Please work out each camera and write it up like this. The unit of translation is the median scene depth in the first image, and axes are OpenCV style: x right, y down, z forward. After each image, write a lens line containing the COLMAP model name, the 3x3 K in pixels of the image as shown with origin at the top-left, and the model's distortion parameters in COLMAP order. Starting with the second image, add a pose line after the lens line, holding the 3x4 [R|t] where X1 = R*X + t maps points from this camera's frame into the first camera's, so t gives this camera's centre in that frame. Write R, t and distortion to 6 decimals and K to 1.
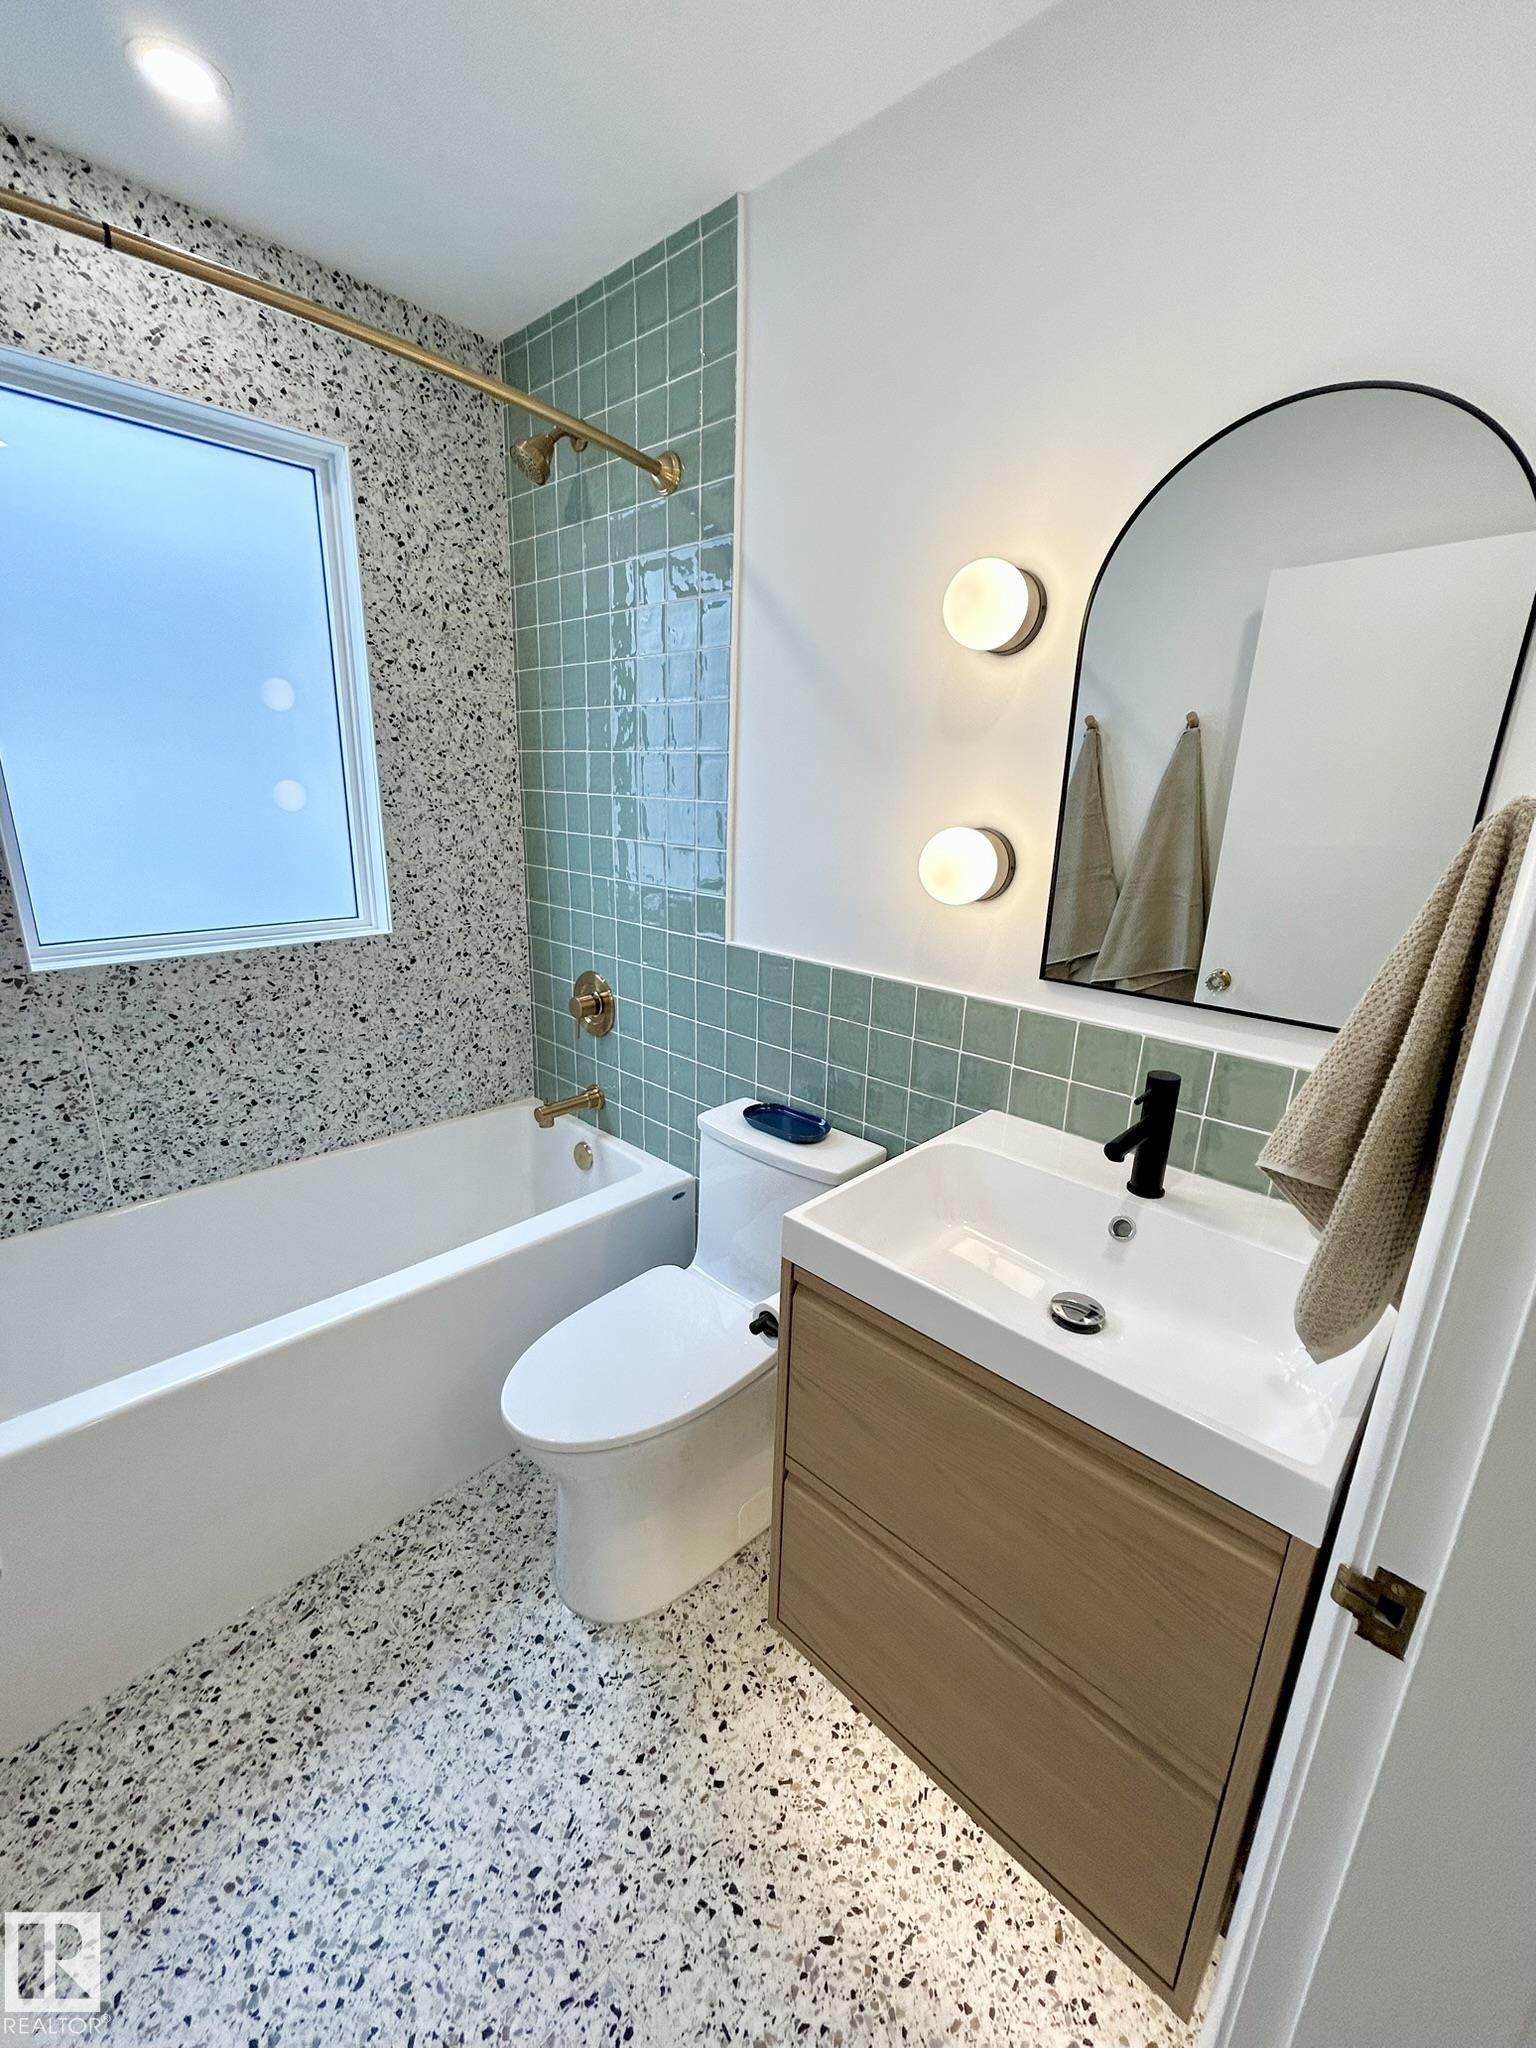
lens RADIAL K [[831.0, 0, 765.1], [0, 831.0, 1022.6], [0, 0, 1]] dist [-0.002620, 0.000822]
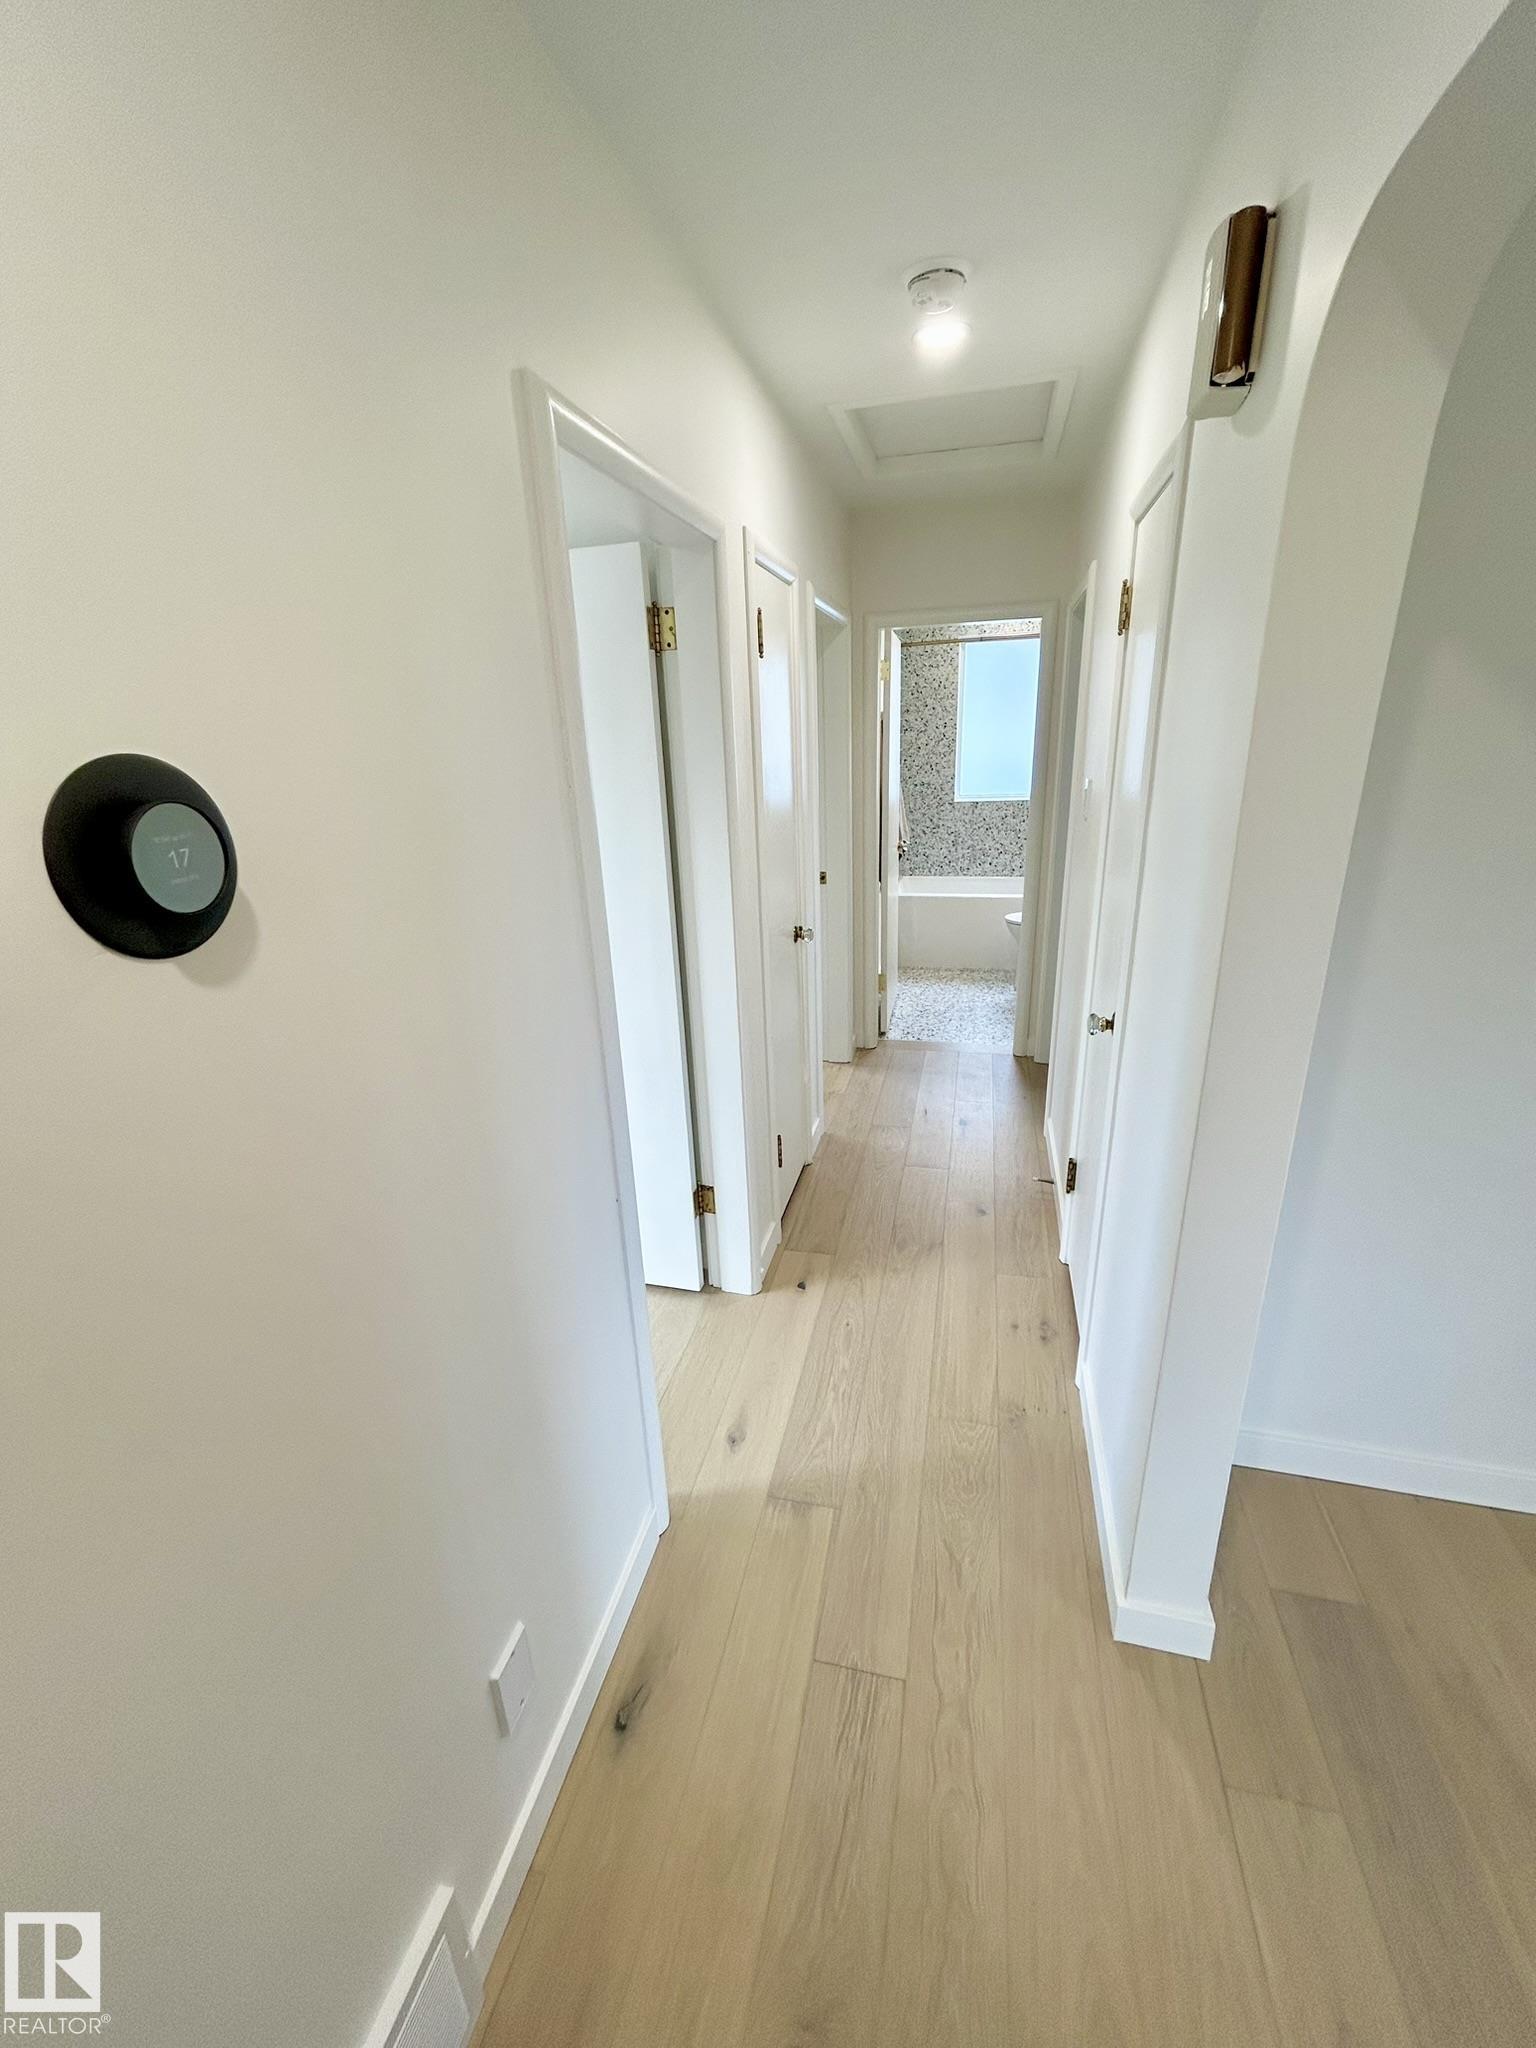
lens RADIAL K [[831.0, 0, 769.3], [0, 831.0, 1029.0], [0, 0, 1]] dist [-0.002620, 0.000822]
pose [[0.493634, 0.251818, -0.832414, 2.331305], [-0.186368, 0.965555, 0.181577, 0.456507], [0.849466, 0.065503, 0.523562, -1.791146]]
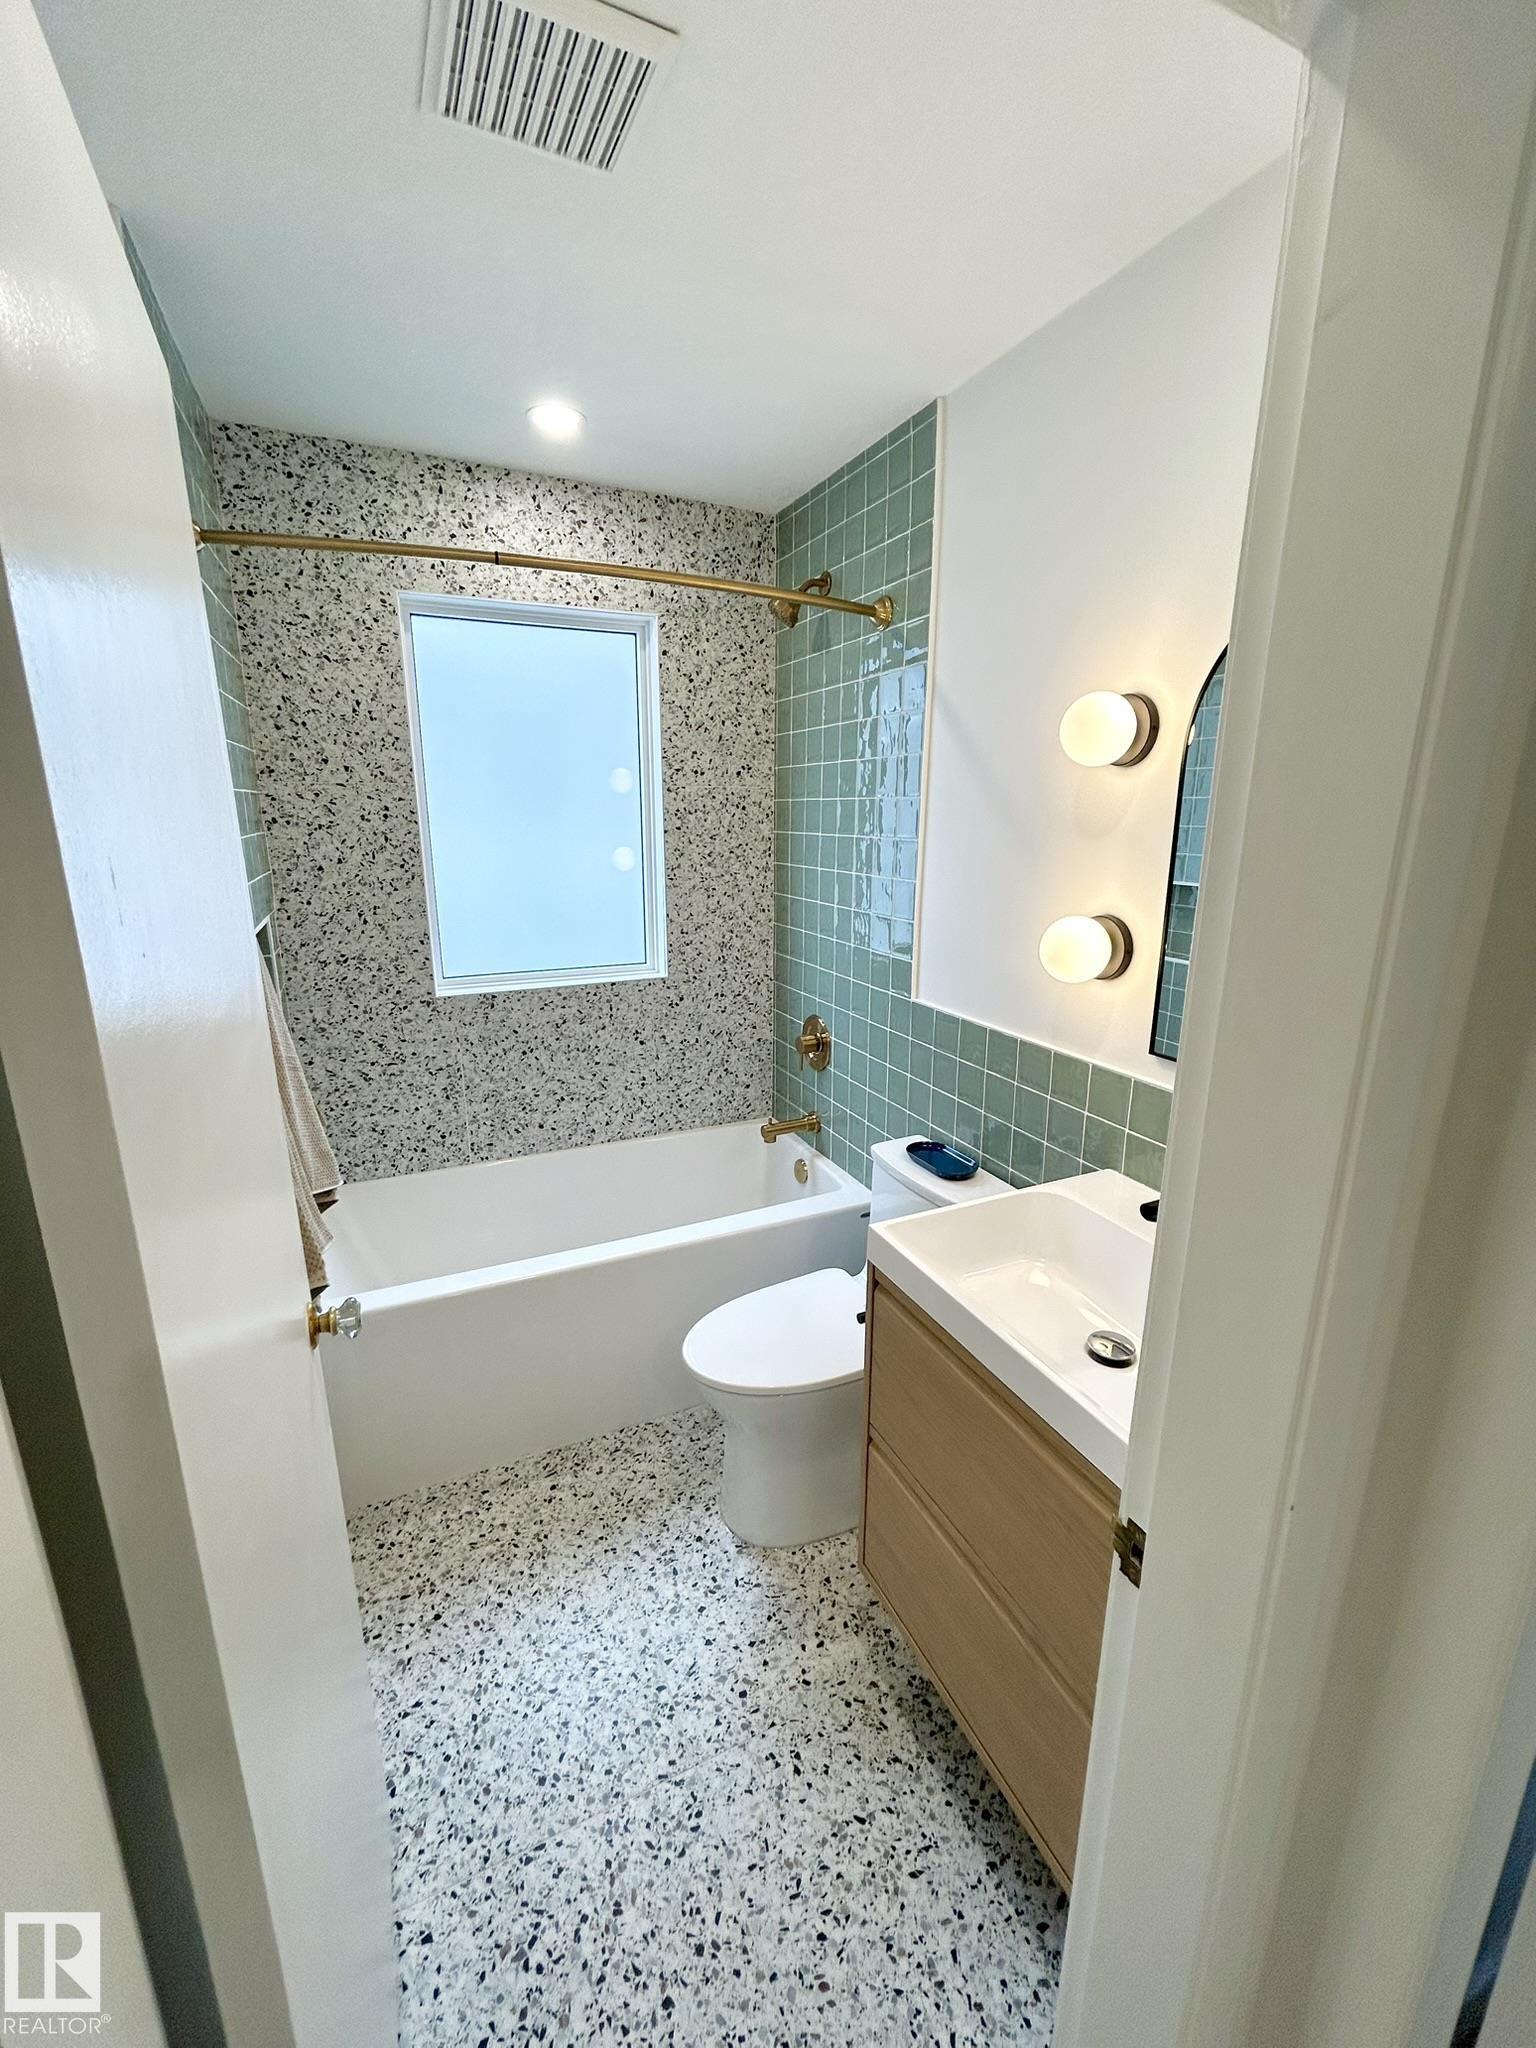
lens RADIAL K [[831.0, 0, 765.3], [0, 831.0, 1021.2], [0, 0, 1]] dist [-0.002620, 0.000822]
pose [[0.928980, 0.060919, -0.365081, 0.243551], [-0.075446, 0.996820, -0.025643, -0.027156], [0.362358, 0.051366, 0.930622, -0.197273]]
